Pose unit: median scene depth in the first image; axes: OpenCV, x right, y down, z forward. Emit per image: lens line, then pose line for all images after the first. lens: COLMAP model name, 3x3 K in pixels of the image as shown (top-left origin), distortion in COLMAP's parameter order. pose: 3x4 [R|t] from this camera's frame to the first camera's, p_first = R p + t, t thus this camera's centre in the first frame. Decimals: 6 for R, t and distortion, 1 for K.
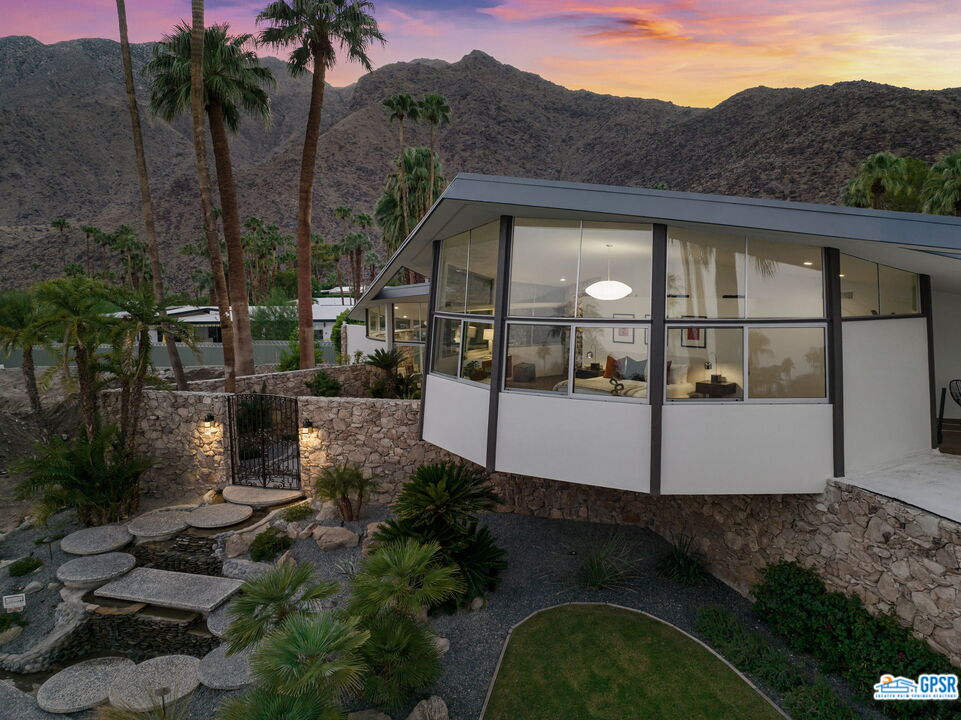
lens RADIAL K [[686.1, 0, 484.8], [0, 686.1, 362.3], [0, 0, 1]] dist [-0.026951, -0.003041]
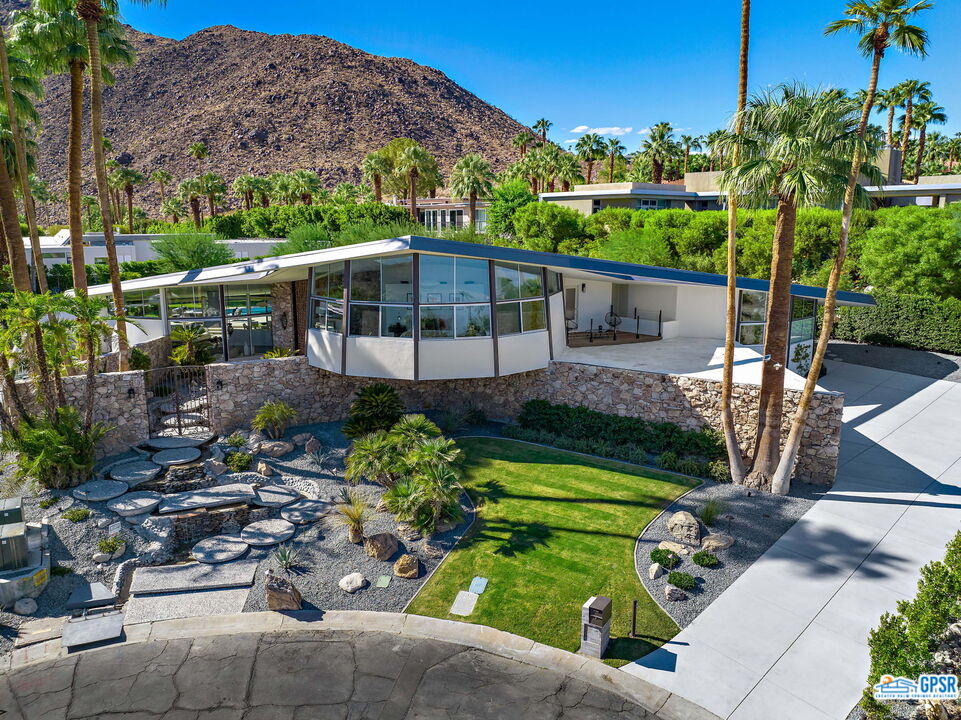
lens RADIAL K [[686.1, 0, 484.8], [0, 686.1, 362.3], [0, 0, 1]] dist [-0.026951, -0.003041]
pose [[0.753882, -0.126713, 0.644675, -1.125364], [0.073655, 0.991340, 0.108720, -0.099074], [-0.652869, -0.034479, 0.756686, -0.644362]]
